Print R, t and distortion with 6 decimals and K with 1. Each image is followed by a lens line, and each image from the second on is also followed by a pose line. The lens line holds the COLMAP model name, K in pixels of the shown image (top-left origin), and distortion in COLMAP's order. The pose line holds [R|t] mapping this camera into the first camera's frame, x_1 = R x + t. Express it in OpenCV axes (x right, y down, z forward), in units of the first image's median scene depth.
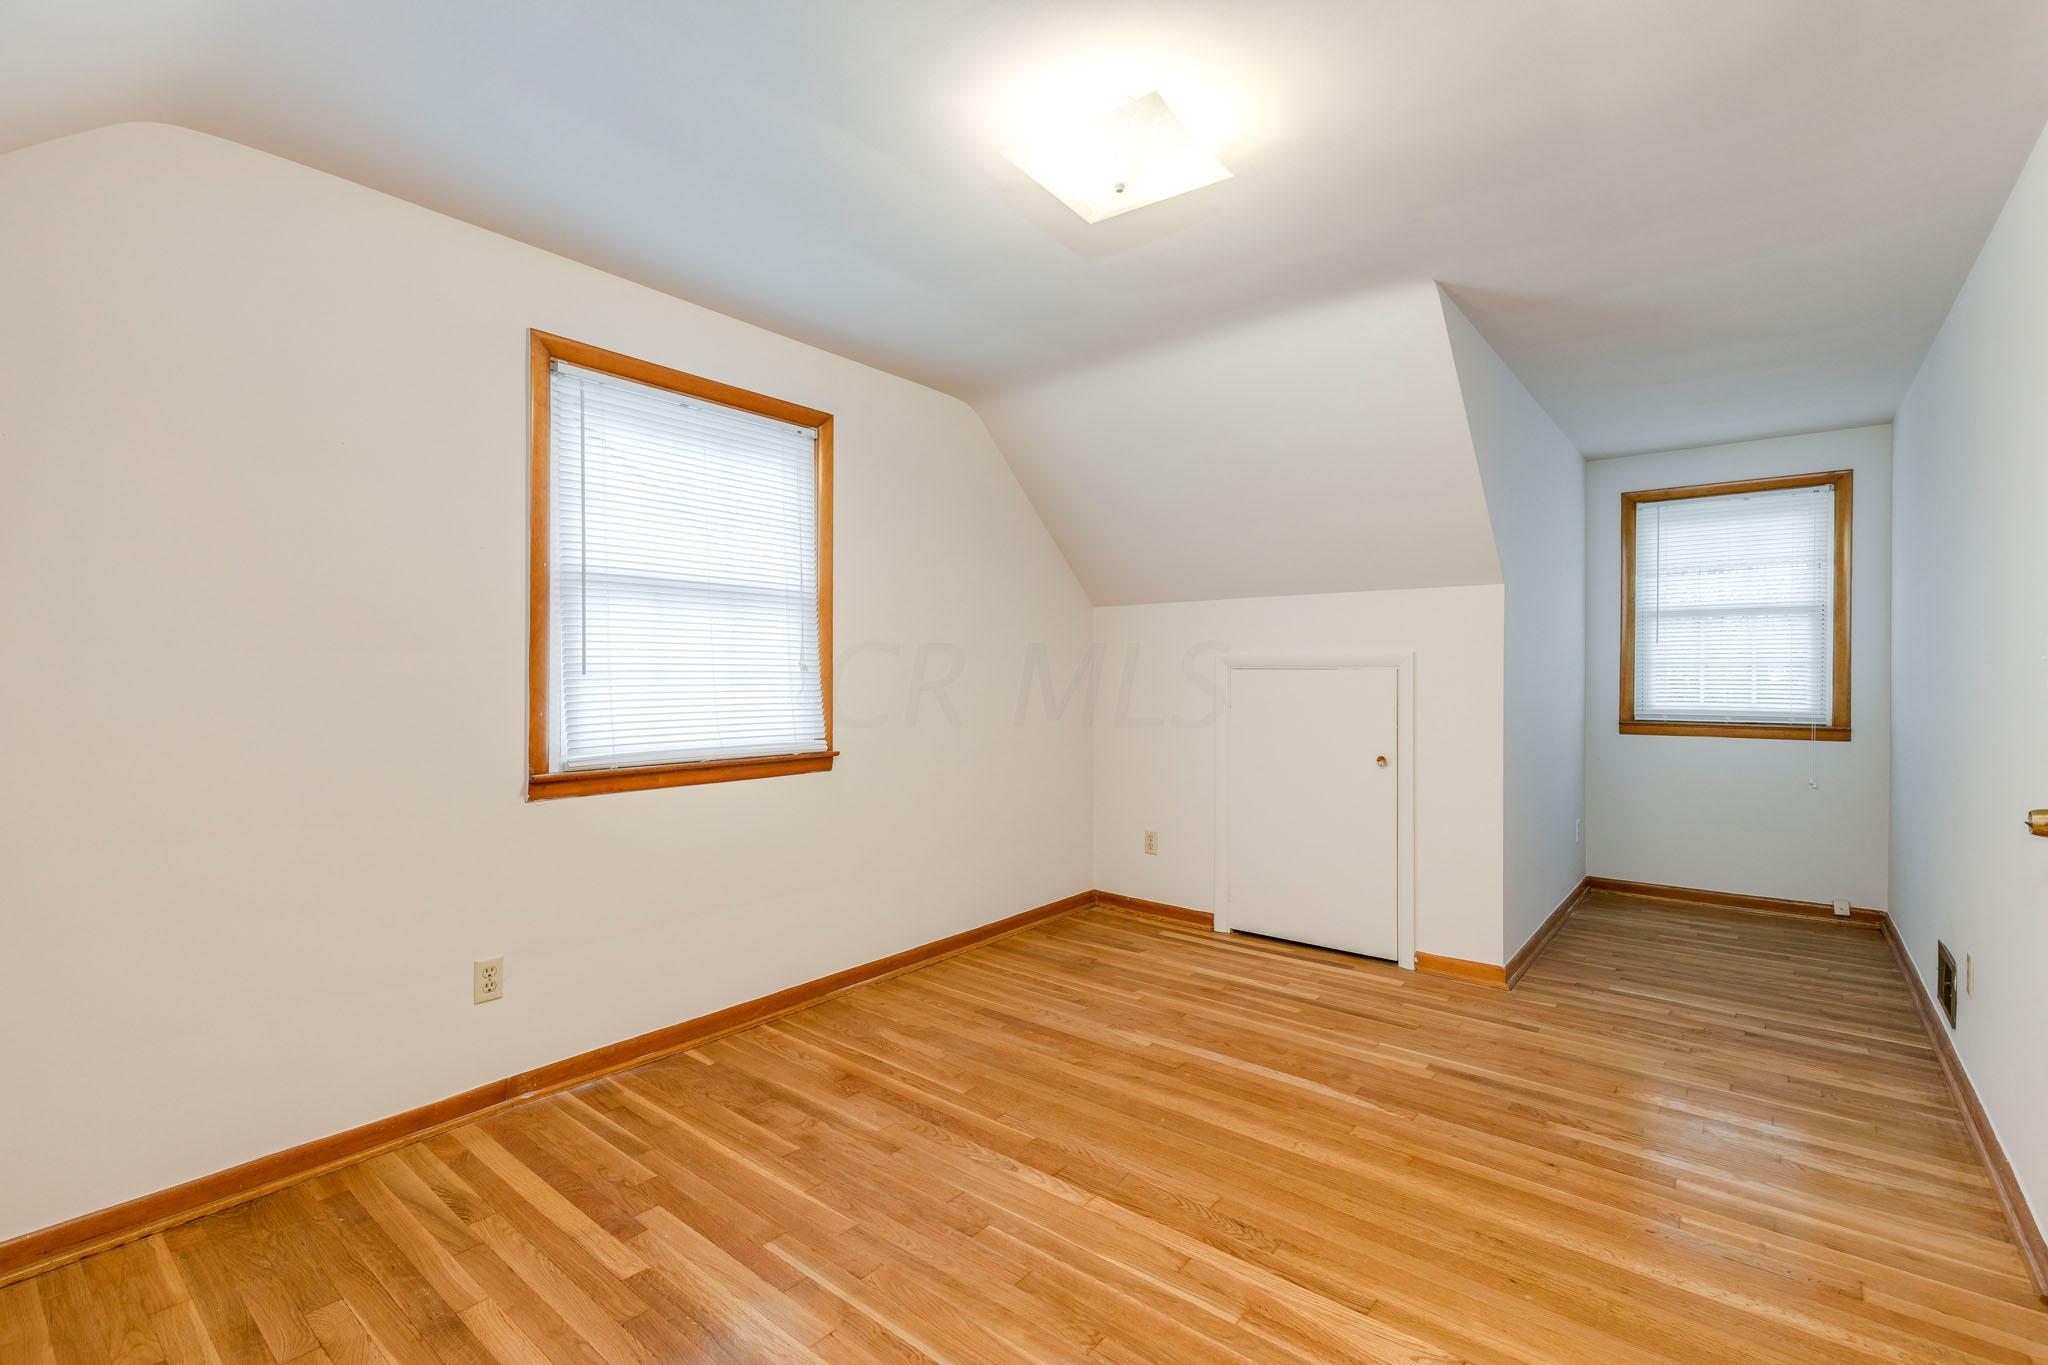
lens RADIAL K [[915.2, 0, 1024.0], [0, 915.2, 682.5], [0, 0, 1]] dist [0.012512, -0.005859]
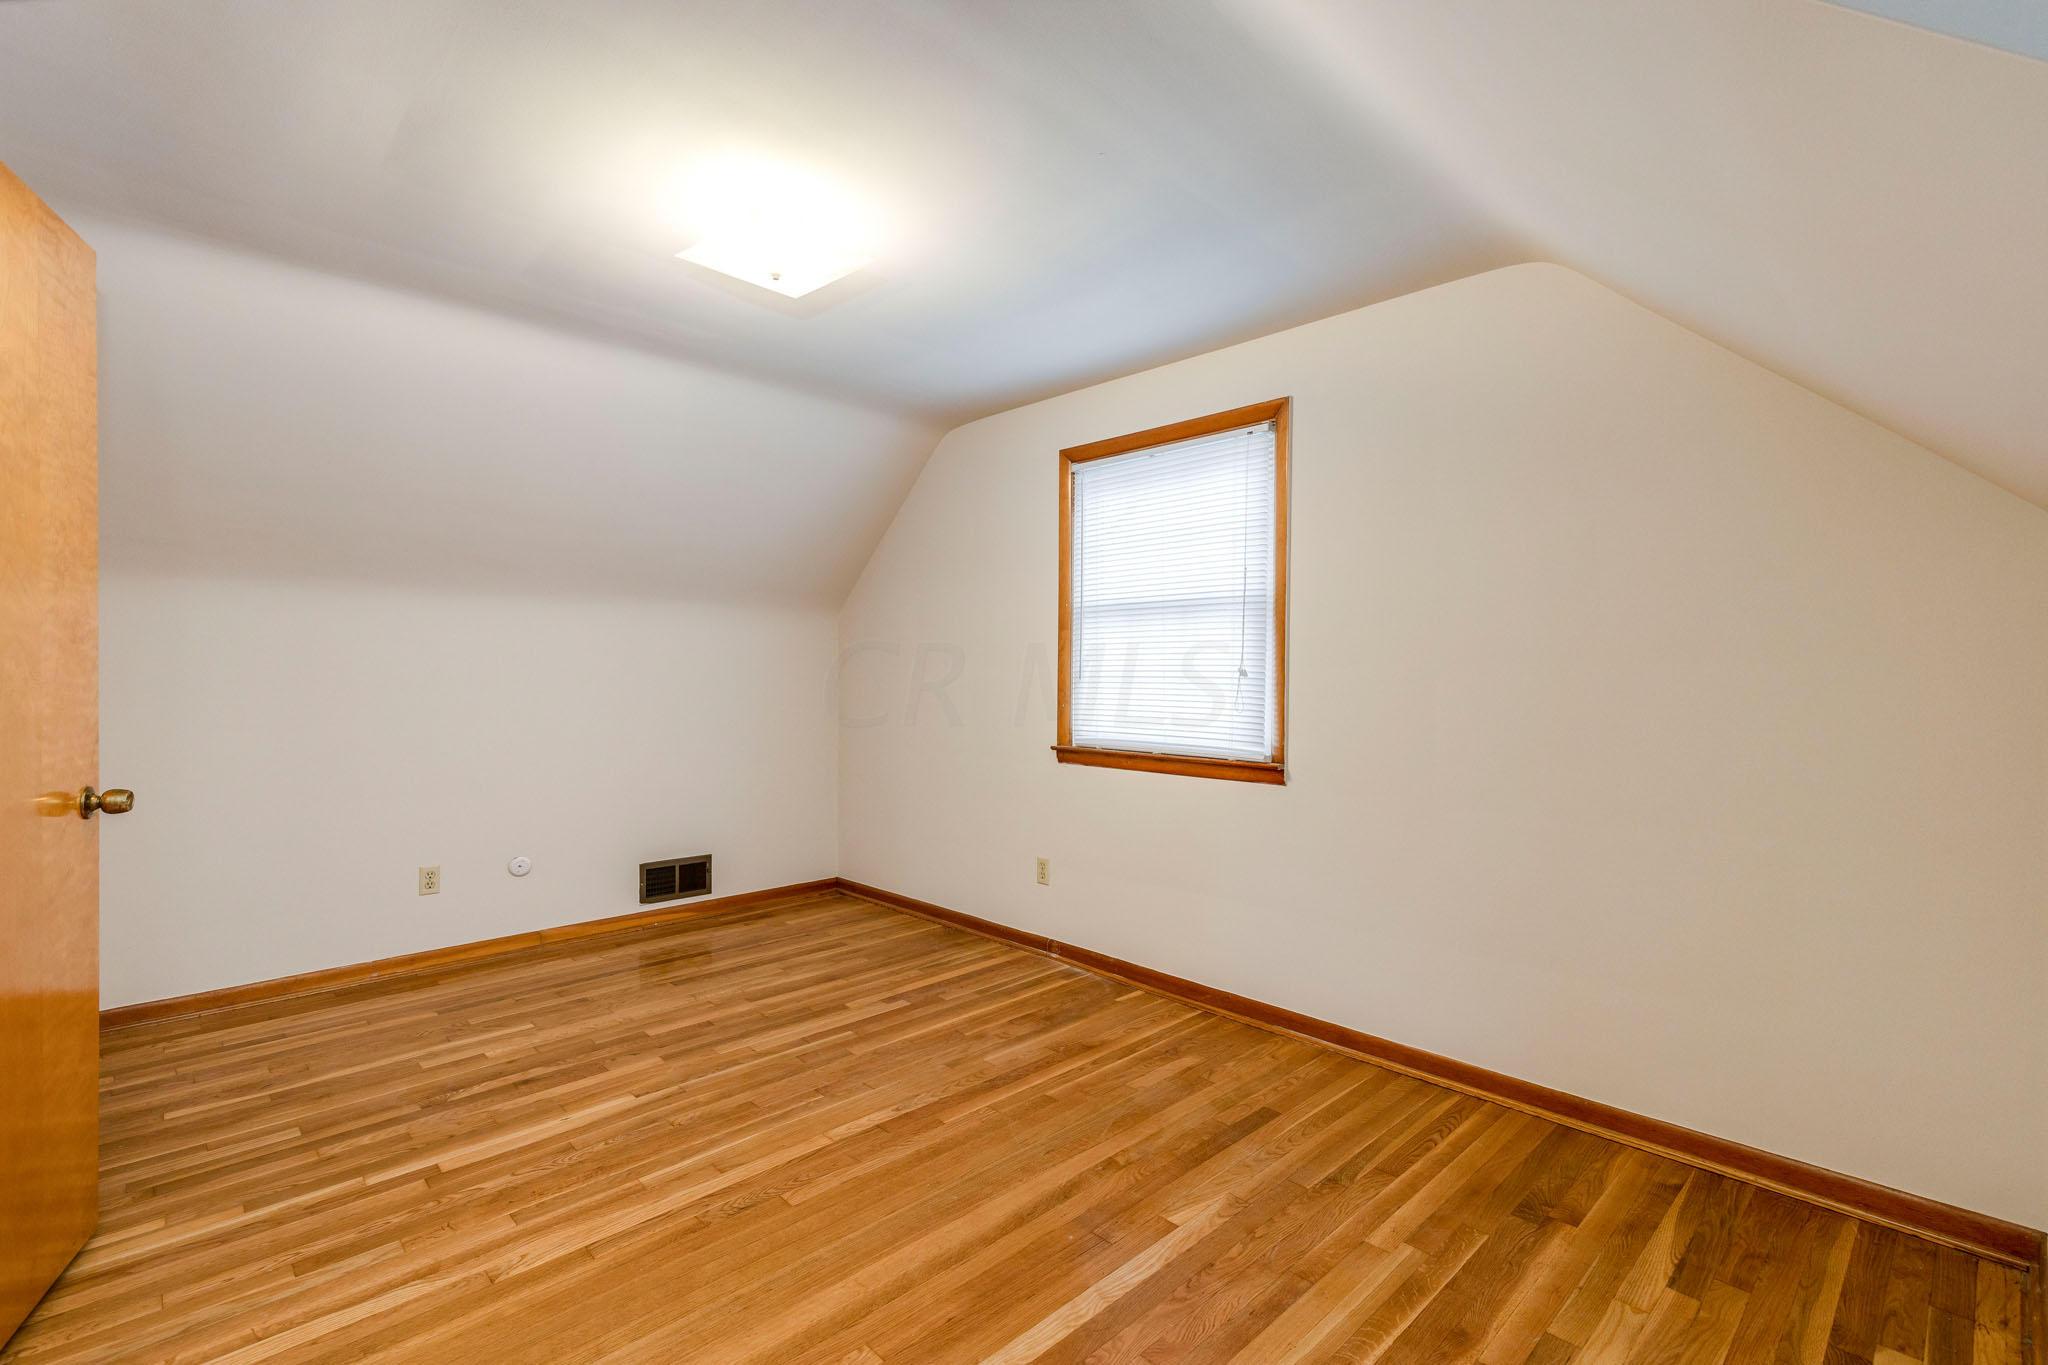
lens RADIAL K [[915.2, 0, 1024.0], [0, 915.2, 682.5], [0, 0, 1]] dist [0.012512, -0.005859]
pose [[-0.124995, 0.004956, -0.992145, 0.810517], [-0.014799, 0.999867, 0.006859, -0.009777], [0.992047, 0.015540, -0.124905, 0.949939]]
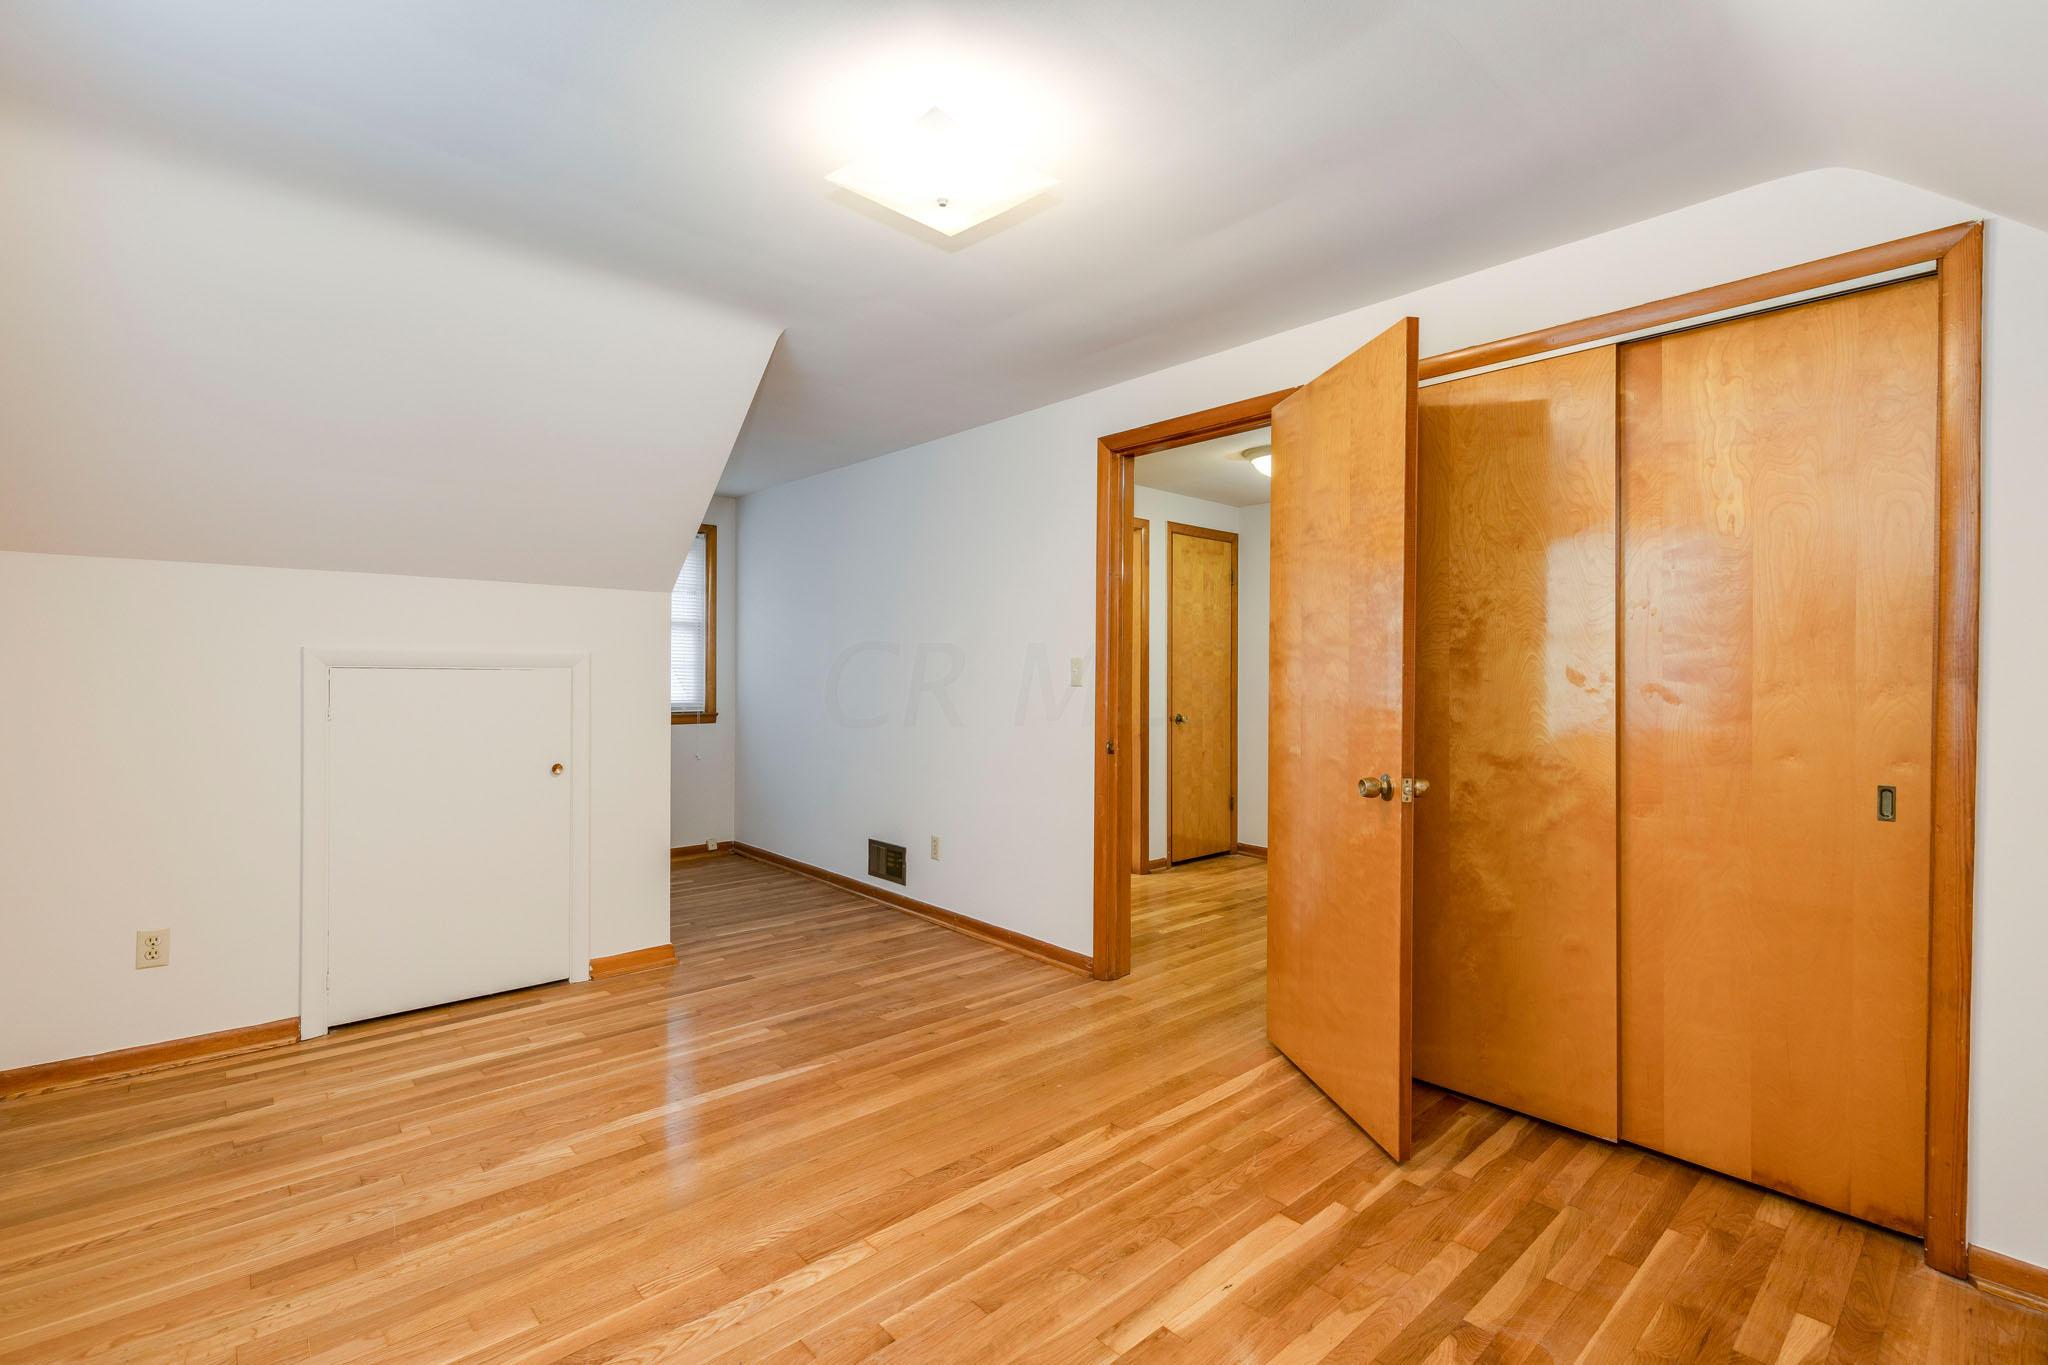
lens RADIAL K [[915.2, 0, 1024.0], [0, 915.2, 682.5], [0, 0, 1]] dist [0.012512, -0.005859]
pose [[0.152766, -0.009413, 0.988218, -0.568348], [0.004202, 0.999952, 0.008875, -0.010525], [-0.988253, 0.002797, 0.152798, 0.484225]]
